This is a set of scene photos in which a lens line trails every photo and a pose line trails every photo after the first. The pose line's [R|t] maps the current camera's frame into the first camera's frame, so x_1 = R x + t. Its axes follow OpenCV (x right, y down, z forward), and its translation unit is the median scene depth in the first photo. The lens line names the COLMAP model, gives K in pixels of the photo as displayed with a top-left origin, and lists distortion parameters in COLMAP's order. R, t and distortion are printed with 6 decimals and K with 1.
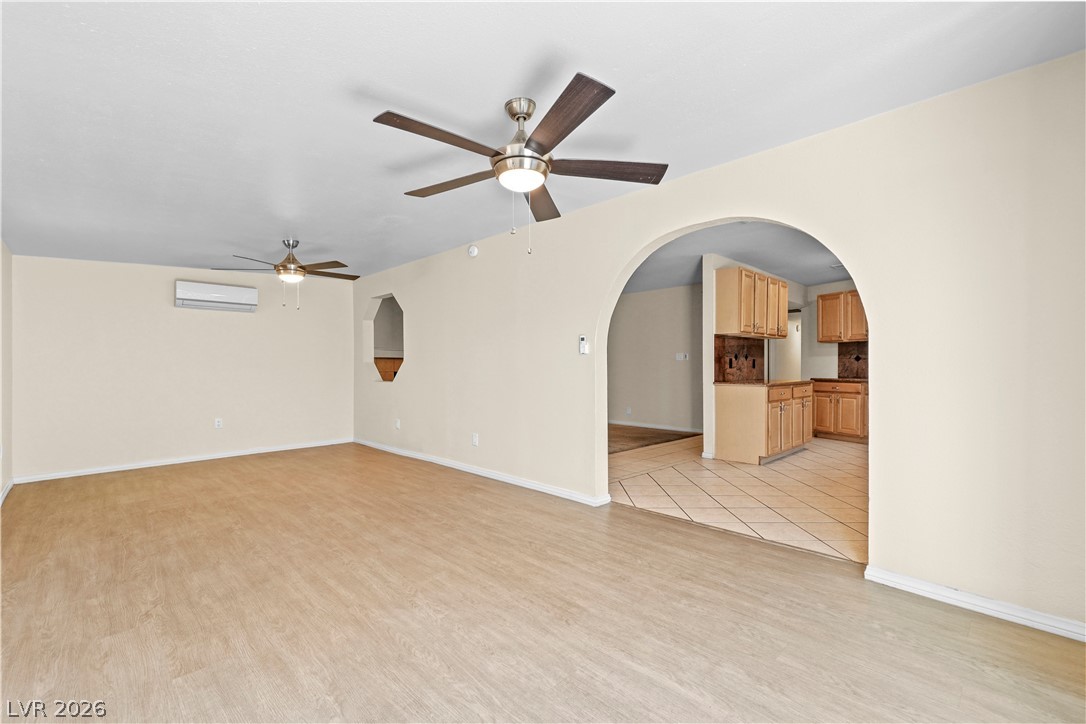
lens RADIAL K [[468.4, 0, 537.1], [0, 468.4, 364.5], [0, 0, 1]] dist [-0.000497, -0.000090]
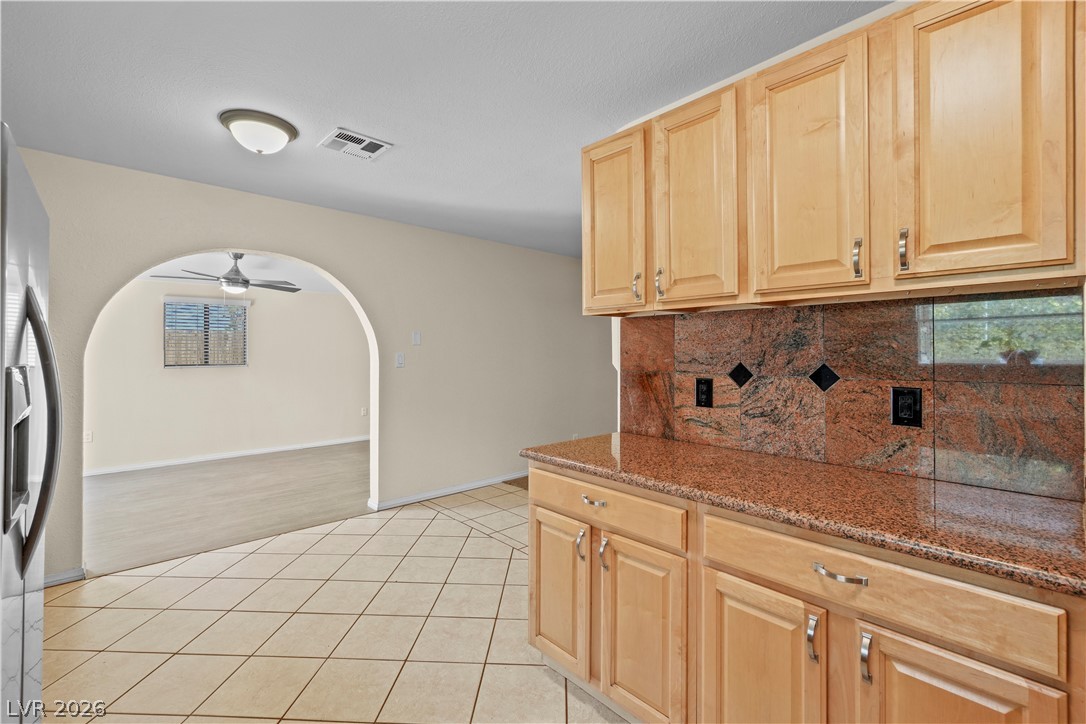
lens RADIAL K [[473.6, 0, 539.7], [0, 473.6, 352.9], [0, 0, 1]] dist [-0.000635, -0.000044]
pose [[-0.030149, 0.000478, -0.999545, 1.410346], [0.004877, 0.999988, 0.000331, -0.059502], [0.999534, -0.004865, -0.030151, 1.656737]]
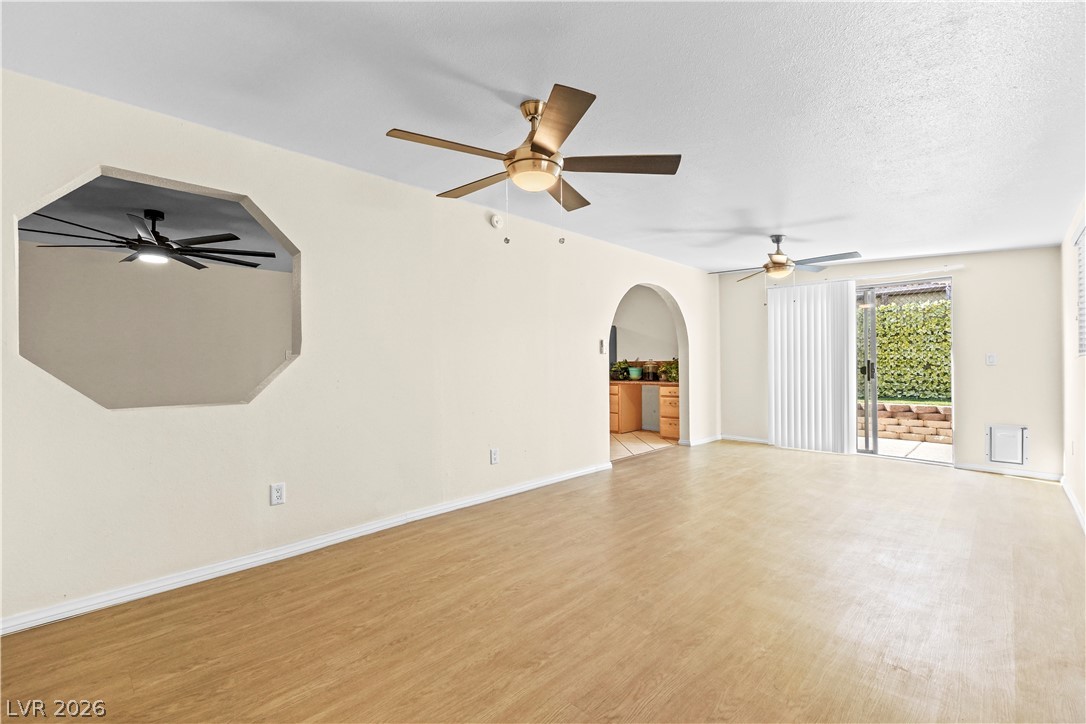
lens RADIAL K [[468.4, 0, 537.1], [0, 468.4, 364.5], [0, 0, 1]] dist [-0.000497, -0.000090]
pose [[-0.008289, 0.000002, 0.999966, -1.404754], [0.002596, 0.999997, 0.000019, 0.001930], [-0.999962, 0.002596, -0.008289, 1.392393]]
